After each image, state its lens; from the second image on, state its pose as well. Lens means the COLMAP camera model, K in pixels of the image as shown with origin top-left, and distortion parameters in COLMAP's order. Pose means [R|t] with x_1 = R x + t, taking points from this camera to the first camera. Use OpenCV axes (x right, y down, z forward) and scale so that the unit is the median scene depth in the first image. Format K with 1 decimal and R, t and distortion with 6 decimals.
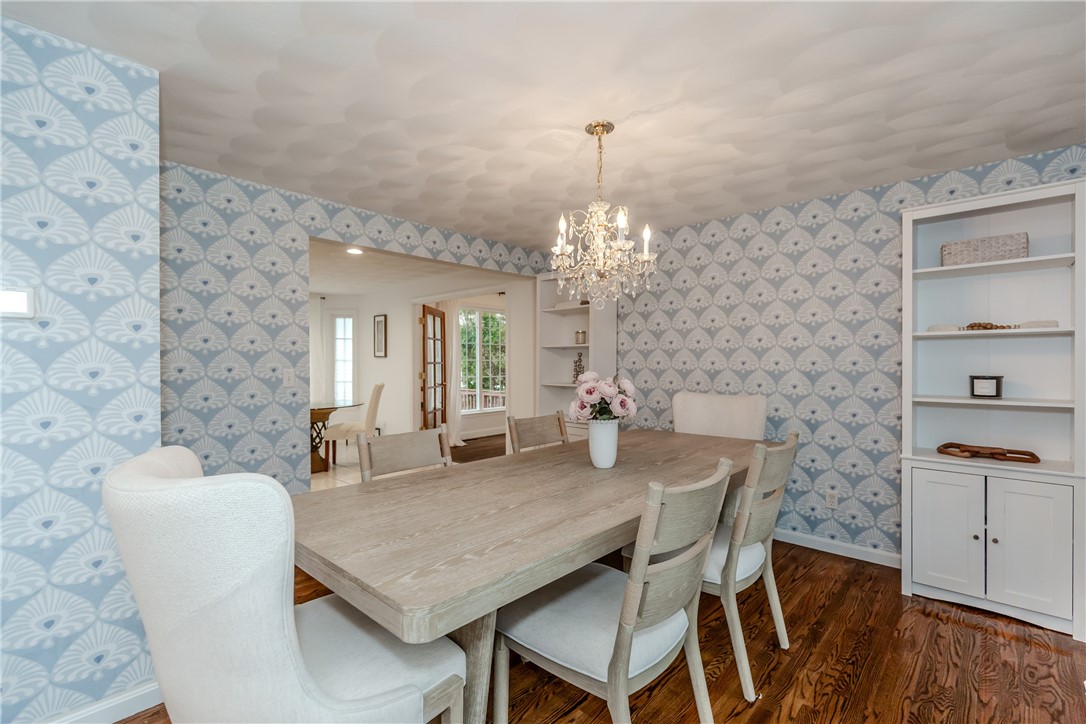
lens RADIAL K [[484.4, 0, 547.6], [0, 484.4, 362.0], [0, 0, 1]] dist [0.003105, -0.000347]
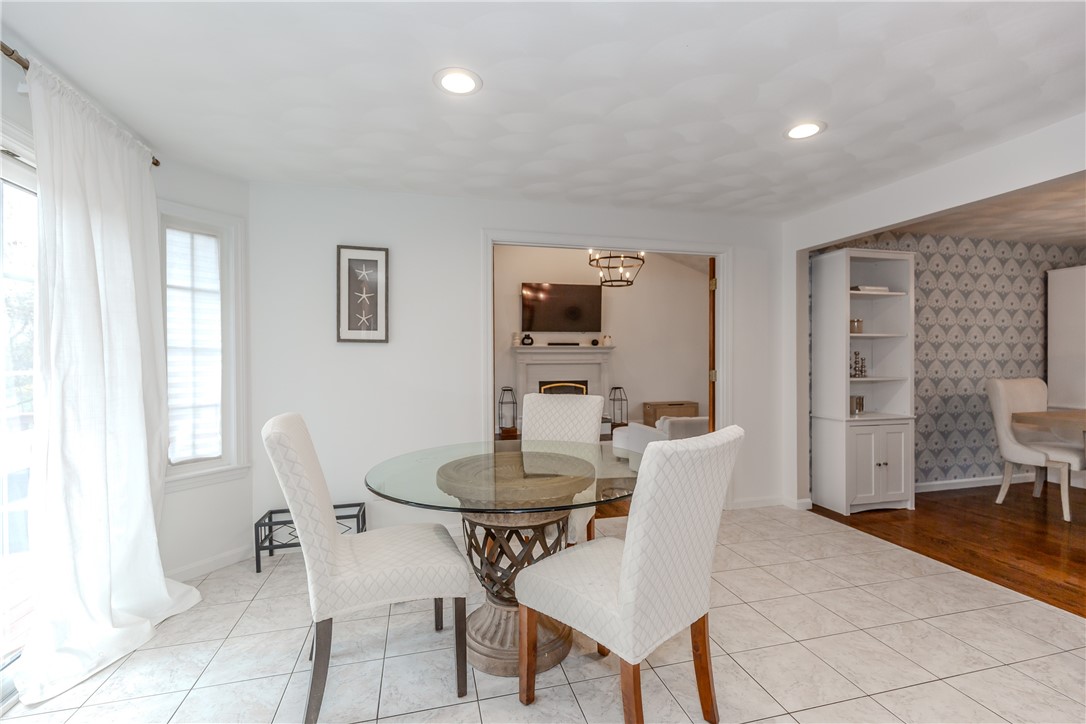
lens RADIAL K [[484.4, 0, 547.6], [0, 484.4, 362.0], [0, 0, 1]] dist [0.003105, -0.000347]
pose [[0.537019, -0.007997, 0.843532, -1.359133], [0.001644, 0.999963, 0.008433, 0.009355], [-0.843568, -0.003142, 0.537013, 1.340729]]
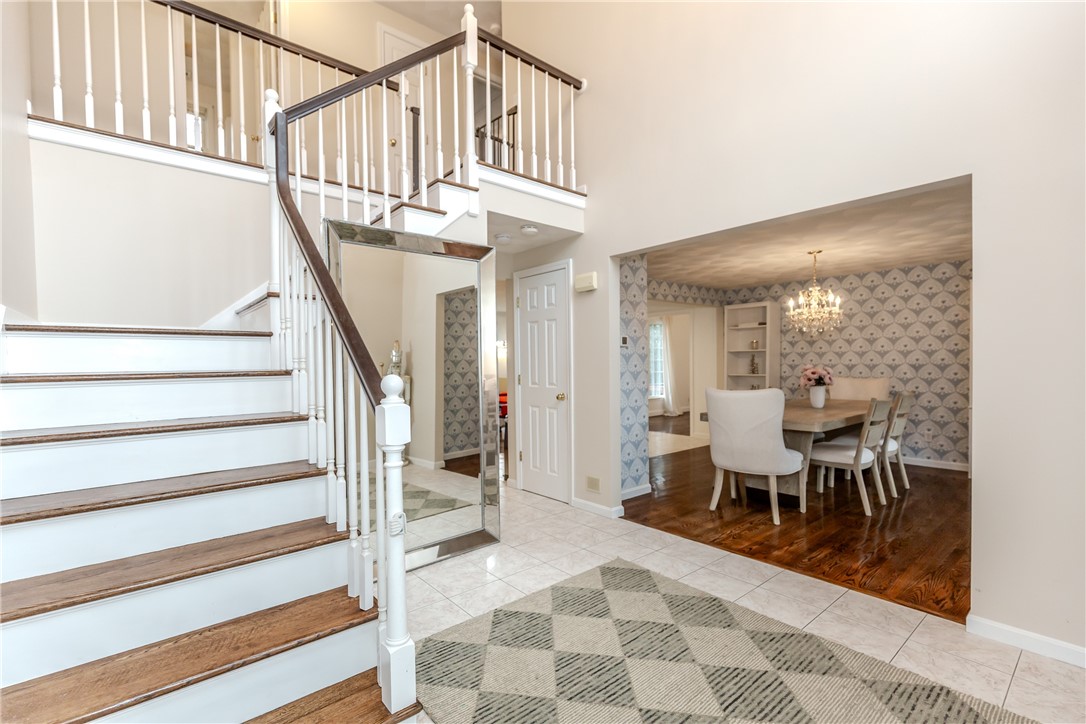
lens RADIAL K [[487.1, 0, 543.3], [0, 487.1, 372.2], [0, 0, 1]] dist [-0.000591, -0.000249]
pose [[0.992445, -0.006995, -0.122491, -0.570373], [0.009507, 0.999756, 0.019931, -0.000268], [0.122322, -0.020945, 0.992269, -0.900563]]
